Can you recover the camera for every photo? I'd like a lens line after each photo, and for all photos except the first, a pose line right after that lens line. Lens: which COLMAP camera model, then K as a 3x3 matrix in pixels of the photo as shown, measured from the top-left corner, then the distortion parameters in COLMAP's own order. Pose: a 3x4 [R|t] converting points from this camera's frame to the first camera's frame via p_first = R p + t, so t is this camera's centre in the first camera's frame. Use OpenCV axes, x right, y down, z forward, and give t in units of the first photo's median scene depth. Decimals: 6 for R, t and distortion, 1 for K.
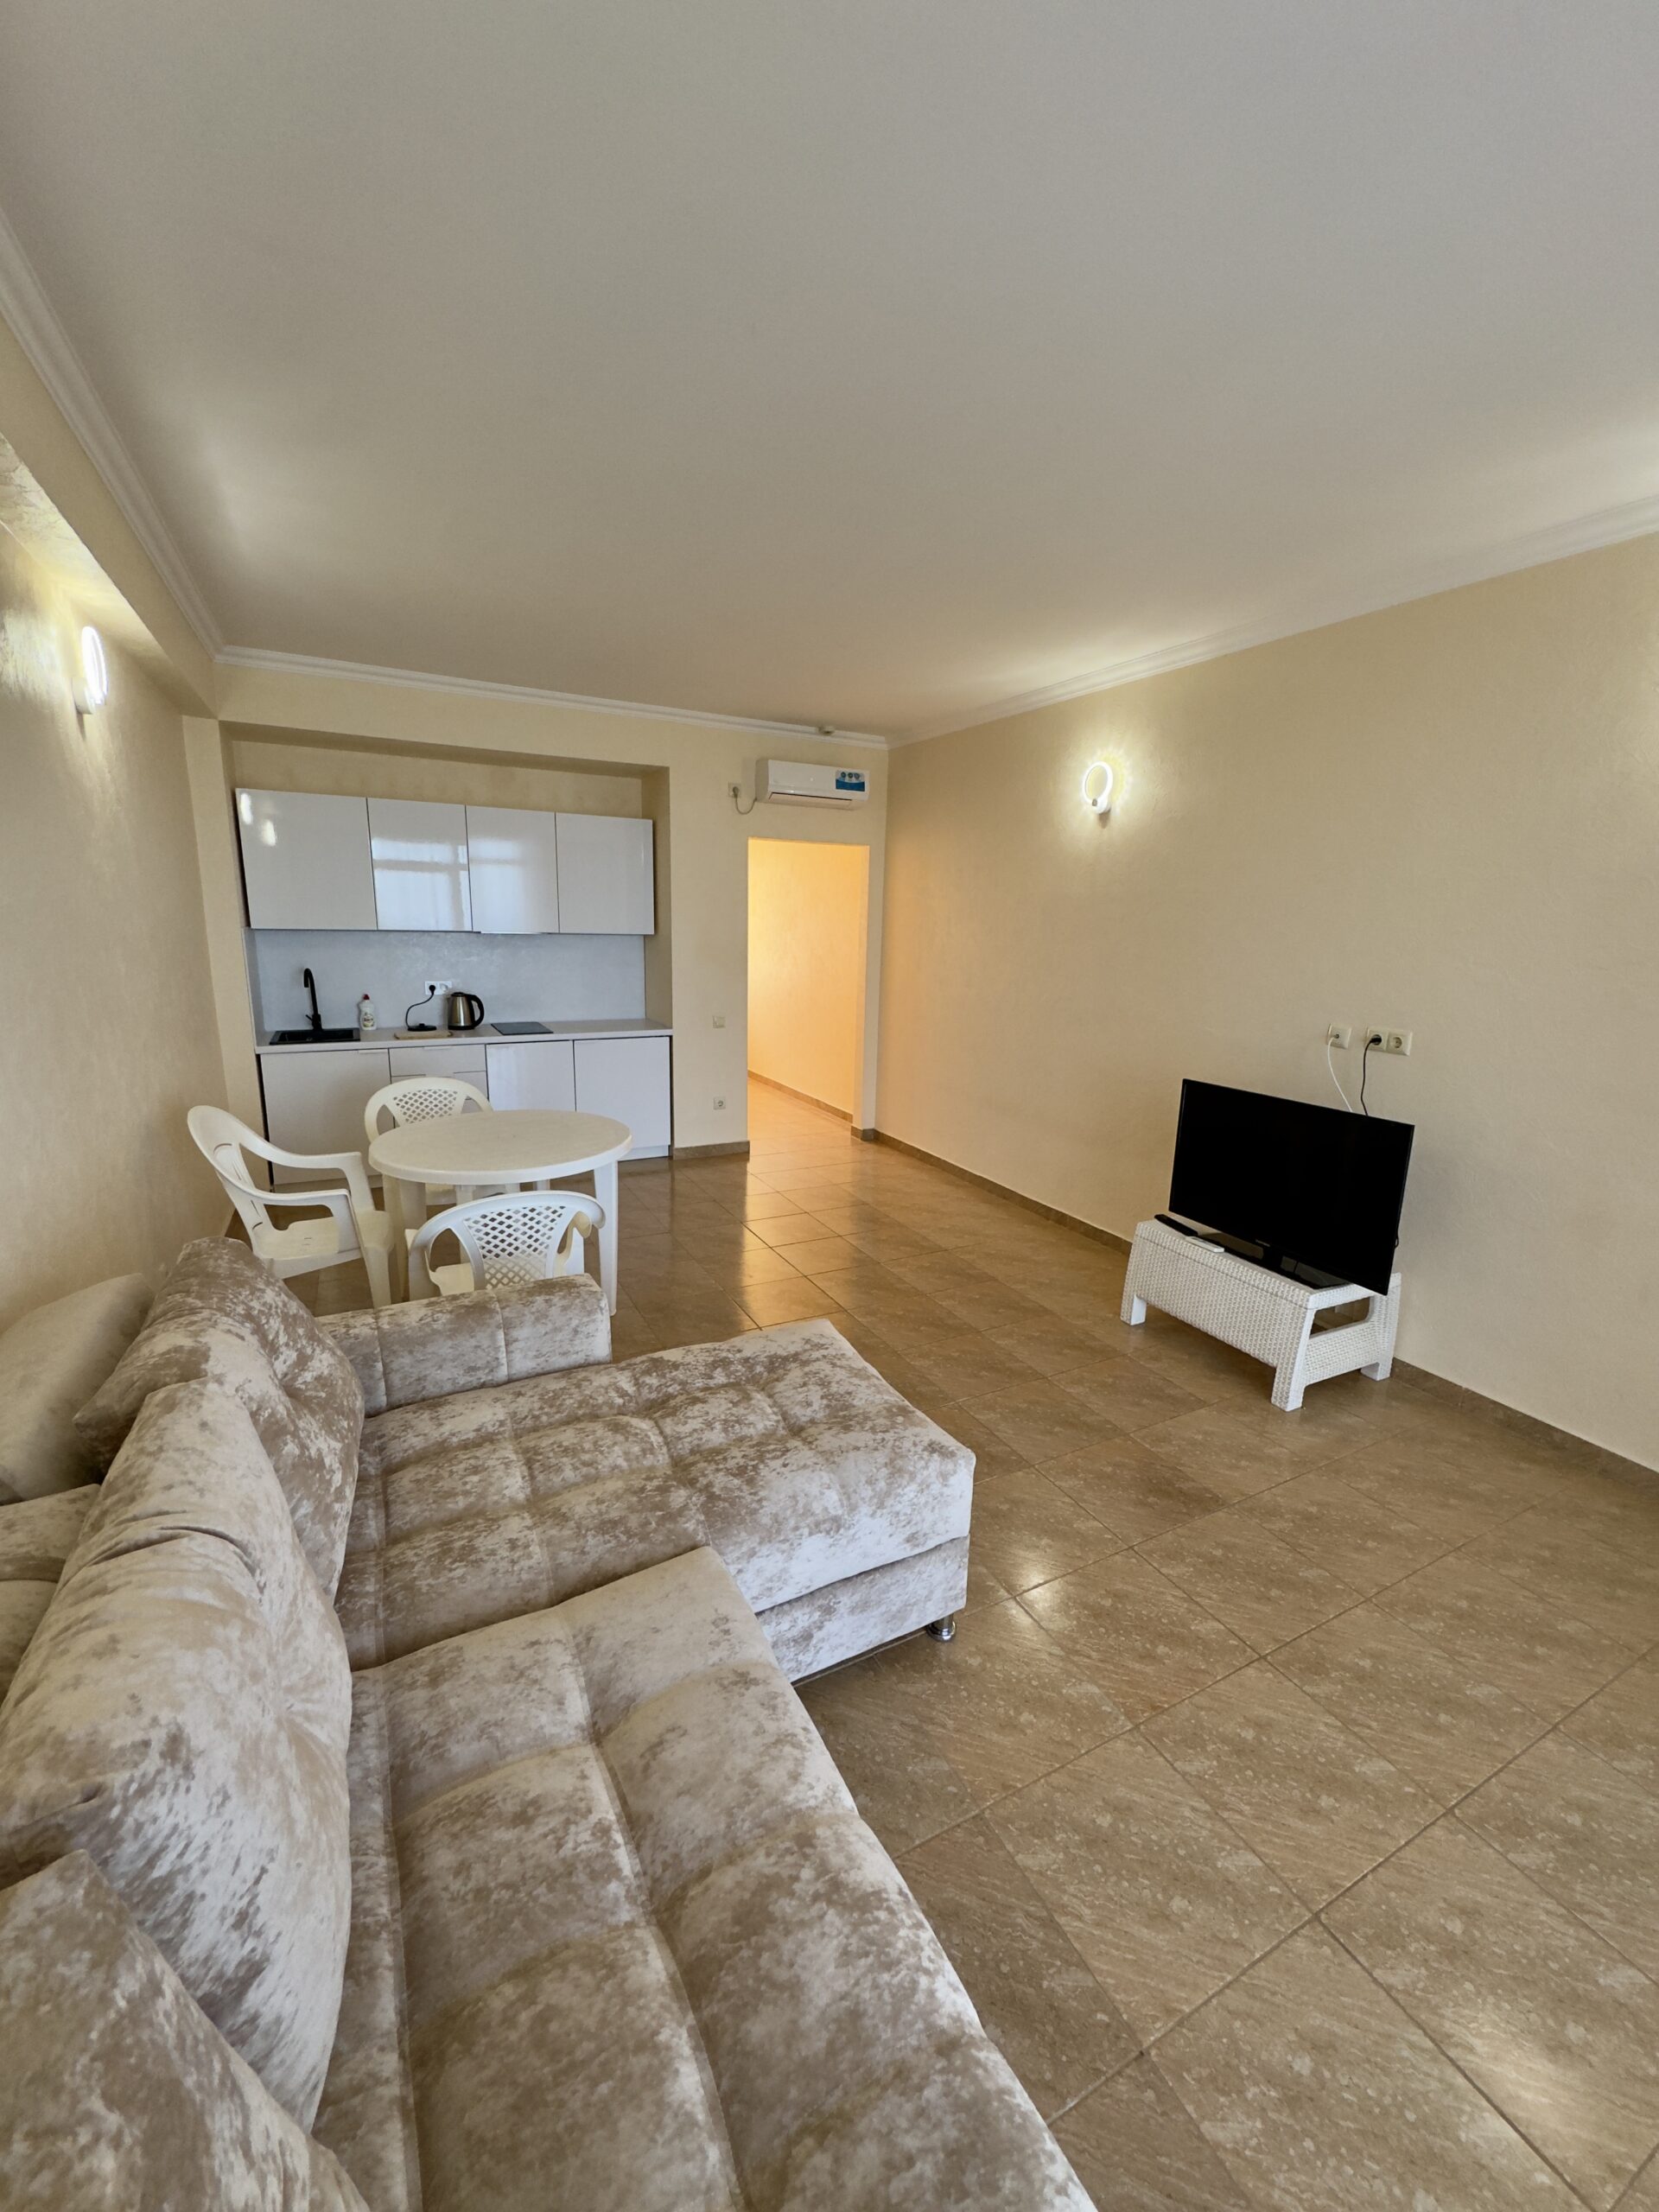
lens RADIAL K [[879.5, 0, 833.5], [0, 879.5, 1103.1], [0, 0, 1]] dist [-0.003675, -0.000003]
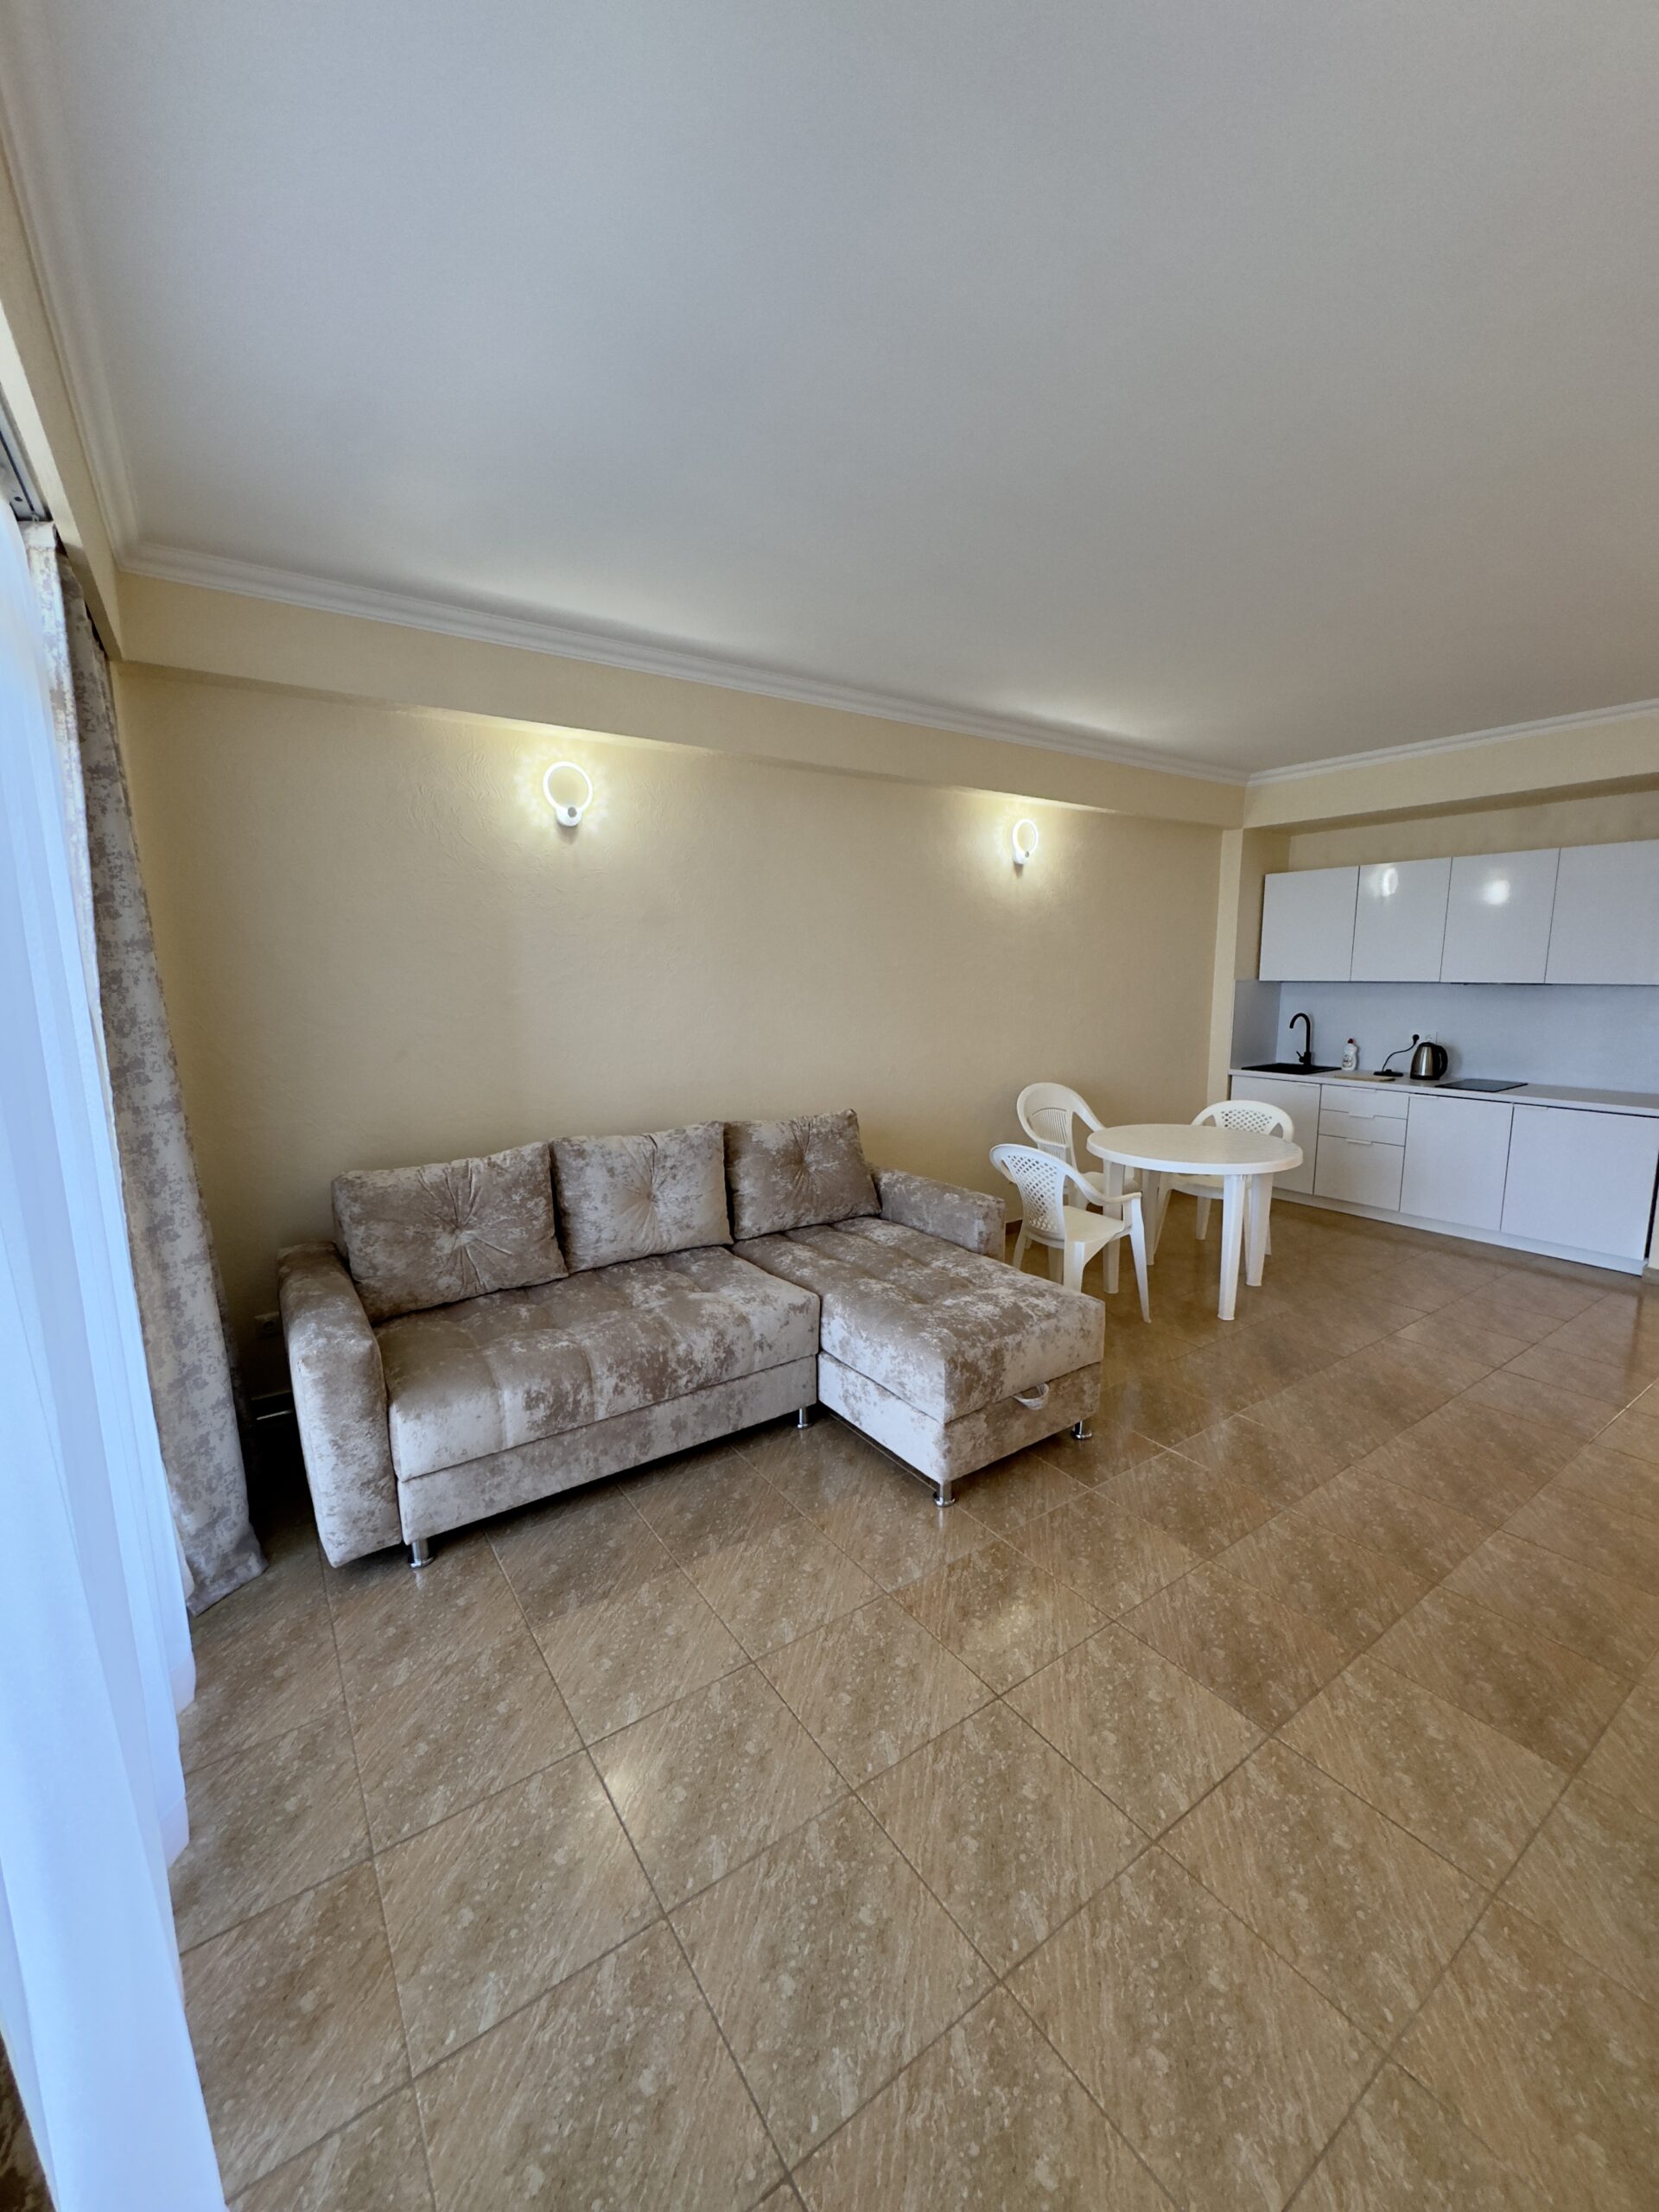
lens RADIAL K [[879.9, 0, 833.5], [0, 879.9, 1103.0], [0, 0, 1]] dist [-0.002936, 0.000362]
pose [[0.121552, 0.124847, -0.984702, 0.570137], [-0.193227, 0.976055, 0.099899, -0.031599], [0.973596, 0.178128, 0.142765, 0.239403]]
